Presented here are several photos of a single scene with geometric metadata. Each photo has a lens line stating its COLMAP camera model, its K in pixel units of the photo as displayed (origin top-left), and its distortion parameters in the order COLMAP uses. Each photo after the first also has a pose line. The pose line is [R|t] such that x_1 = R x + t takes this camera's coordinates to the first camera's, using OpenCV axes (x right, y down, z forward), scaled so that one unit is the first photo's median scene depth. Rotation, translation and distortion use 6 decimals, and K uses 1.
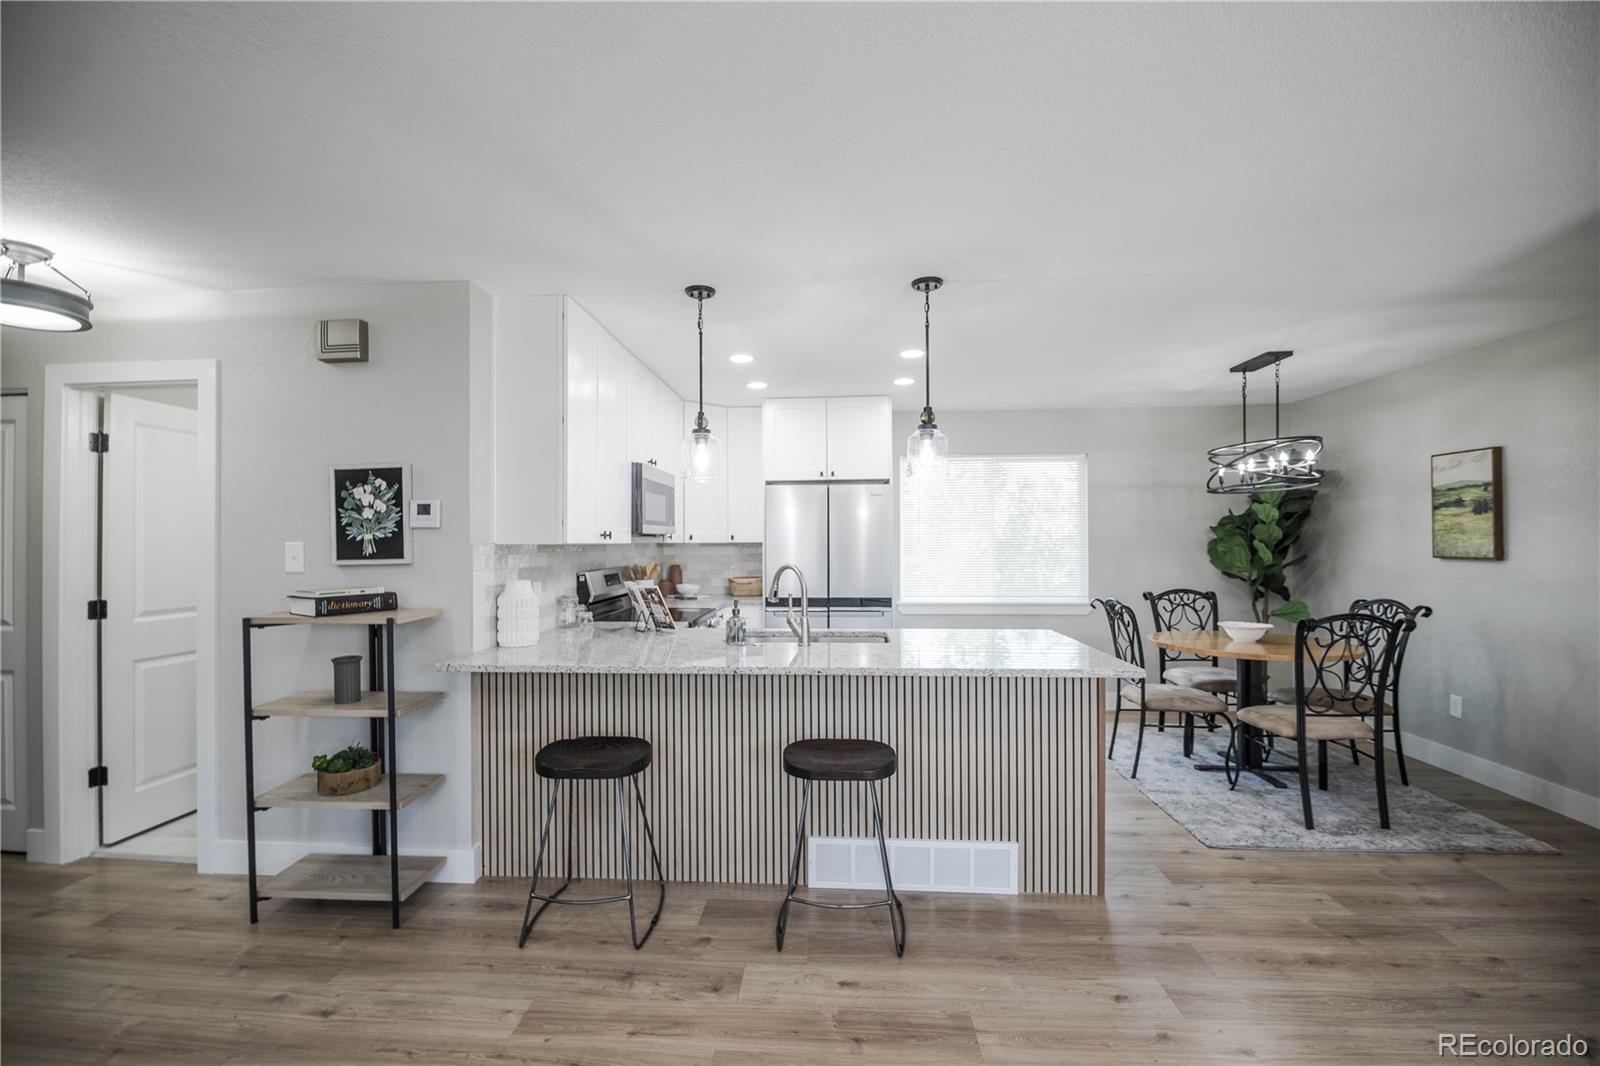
lens RADIAL K [[686.8, 0, 793.9], [0, 686.8, 540.0], [0, 0, 1]] dist [-0.005053, -0.008418]
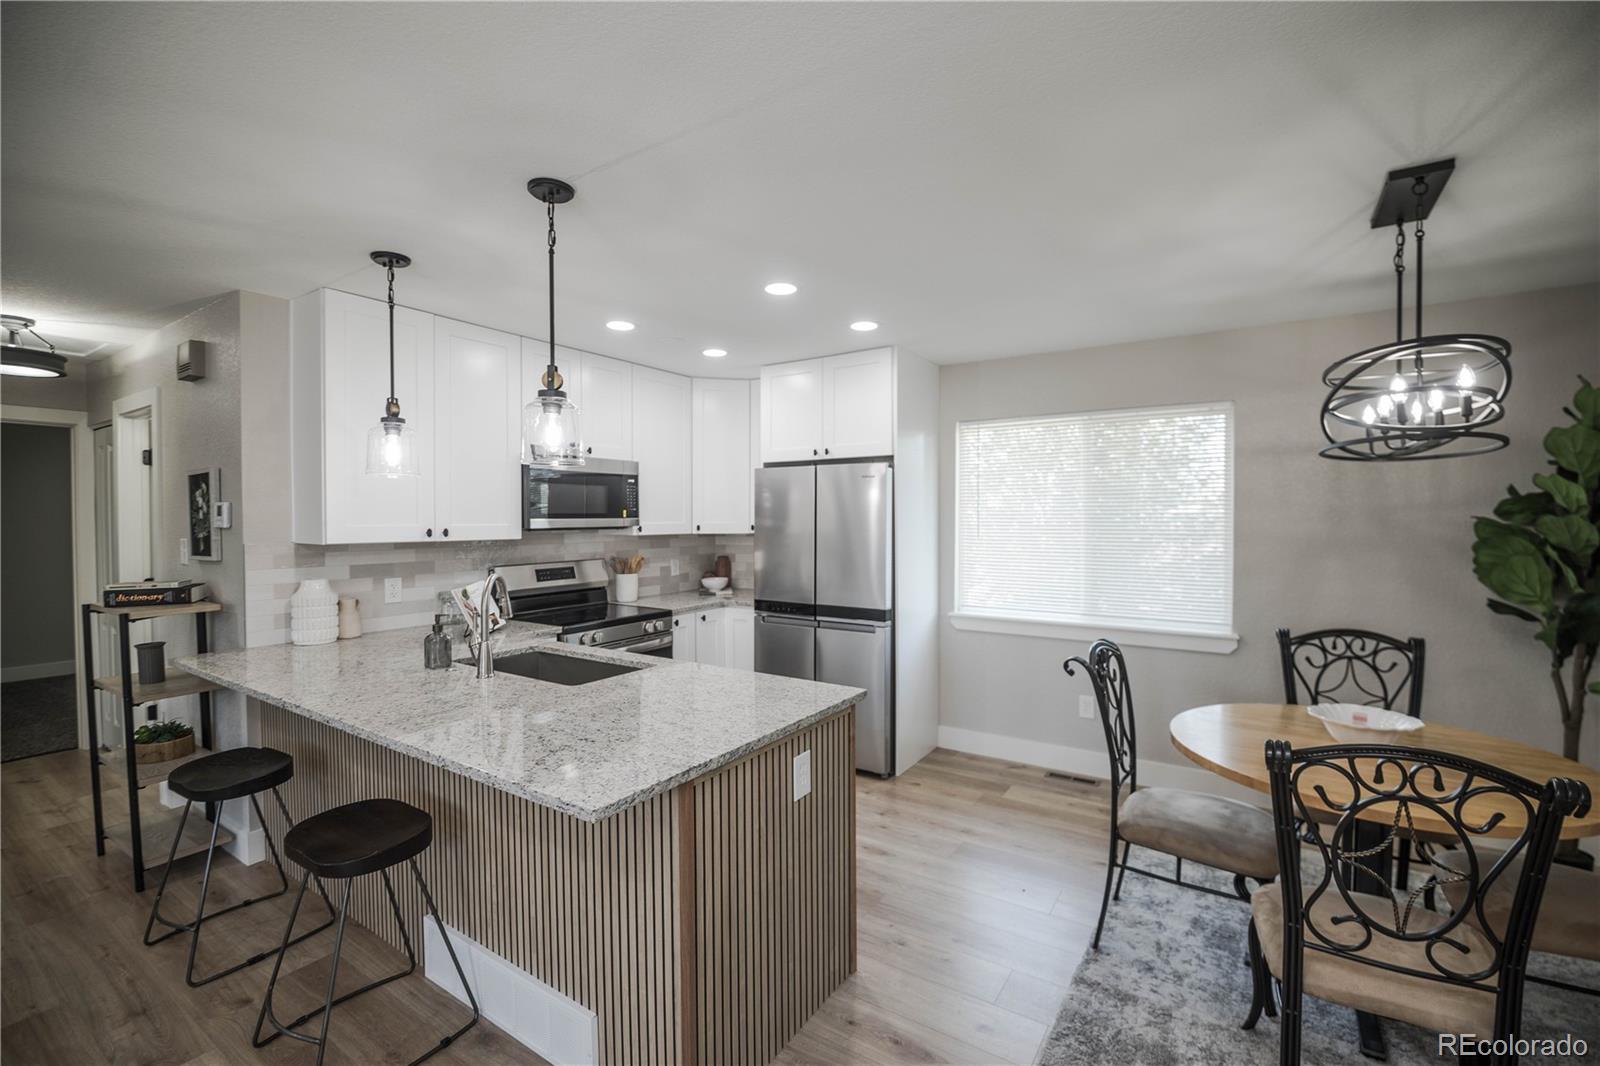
lens RADIAL K [[686.8, 0, 814.5], [0, 686.8, 530.9], [0, 0, 1]] dist [-0.005053, -0.008418]
pose [[0.875811, 0.013222, -0.482473, 0.578147], [-0.001721, 0.999704, 0.024273, -0.029786], [0.482651, -0.020429, 0.875574, 0.375886]]
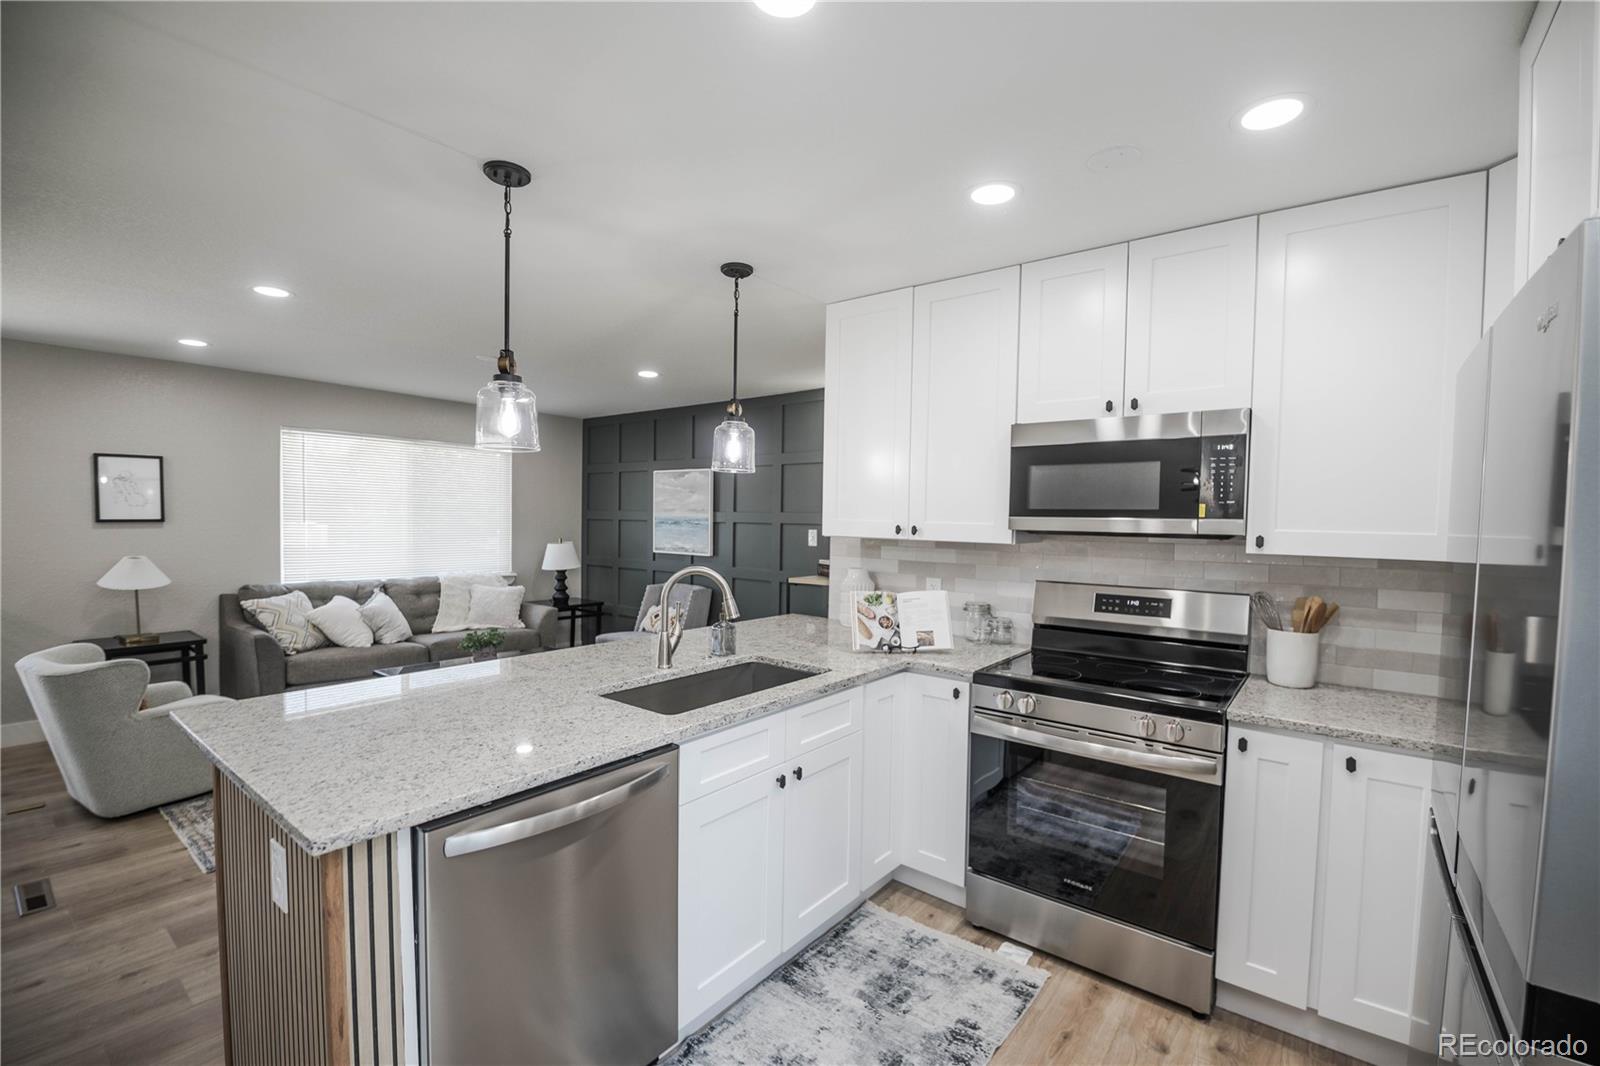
lens RADIAL K [[686.8, 0, 807.3], [0, 686.8, 541.0], [0, 0, 1]] dist [-0.005053, -0.008418]
pose [[-0.556670, 0.023037, -0.830414, 0.457818], [-0.014733, 0.999184, 0.037596, -0.021199], [0.830603, 0.033163, -0.555877, 1.231513]]
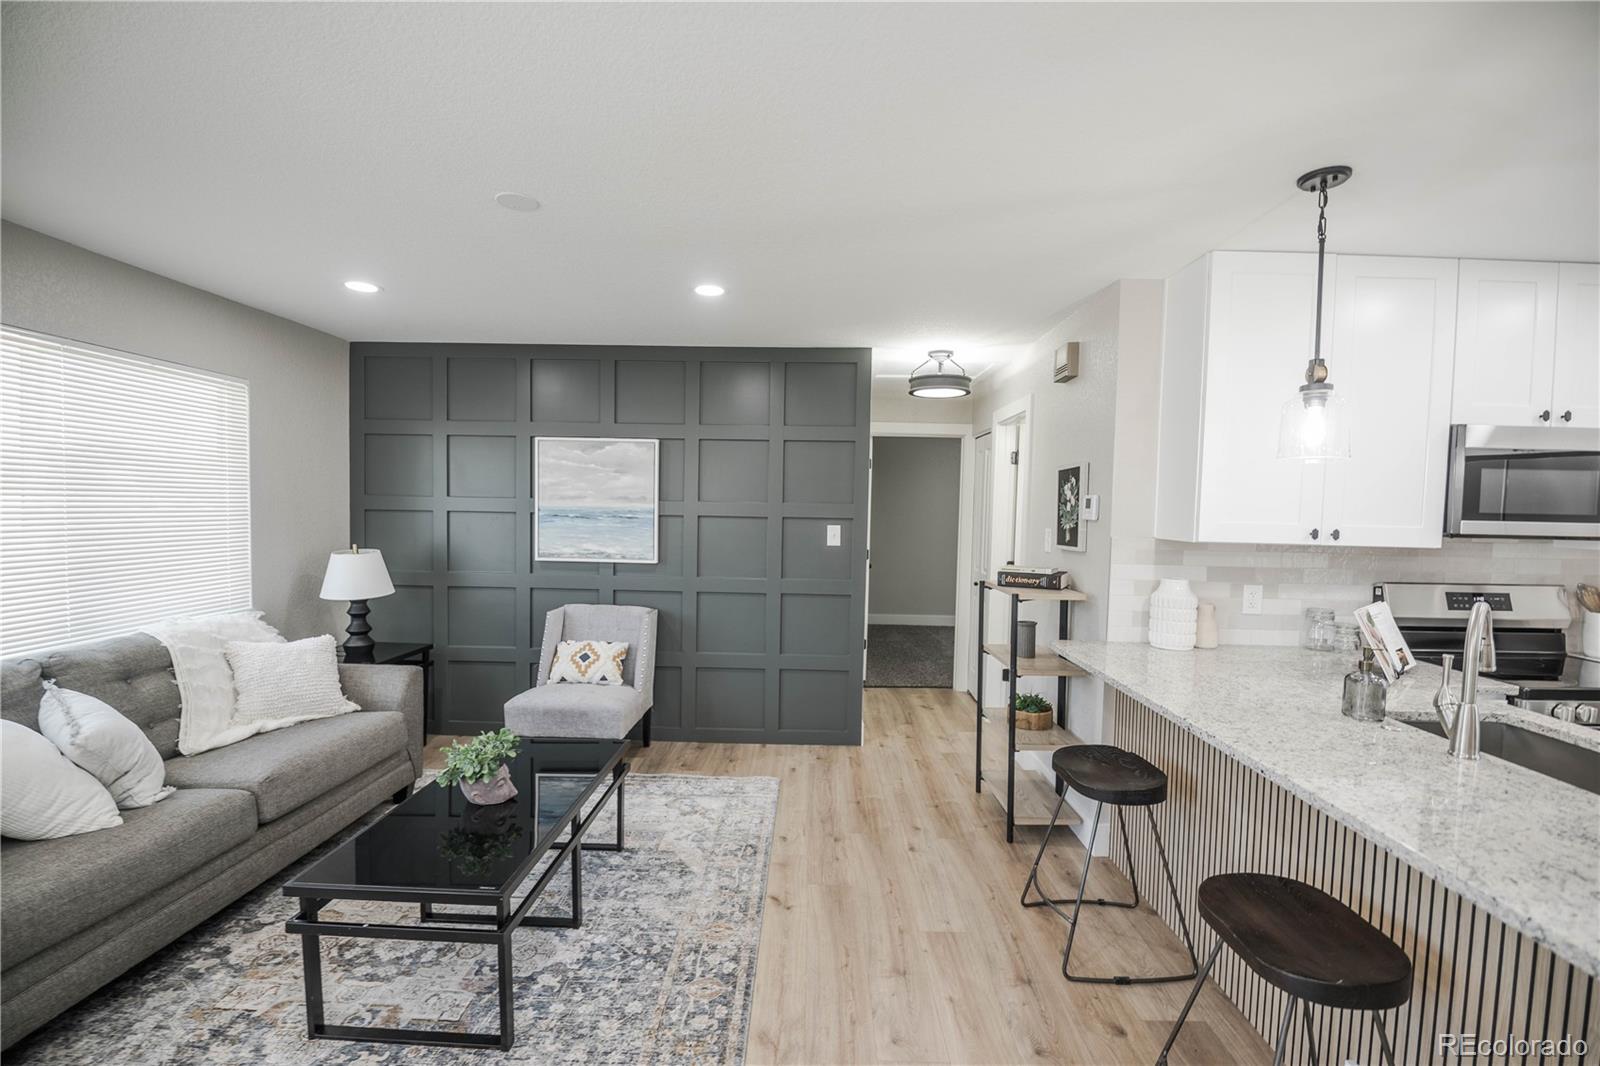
lens RADIAL K [[686.8, 0, 796.2], [0, 686.8, 538.0], [0, 0, 1]] dist [-0.005053, -0.008418]
pose [[0.044349, 0.050228, -0.997753, 0.397665], [-0.019925, 0.998581, 0.049384, -0.025103], [0.998817, 0.017690, 0.045287, 0.350833]]
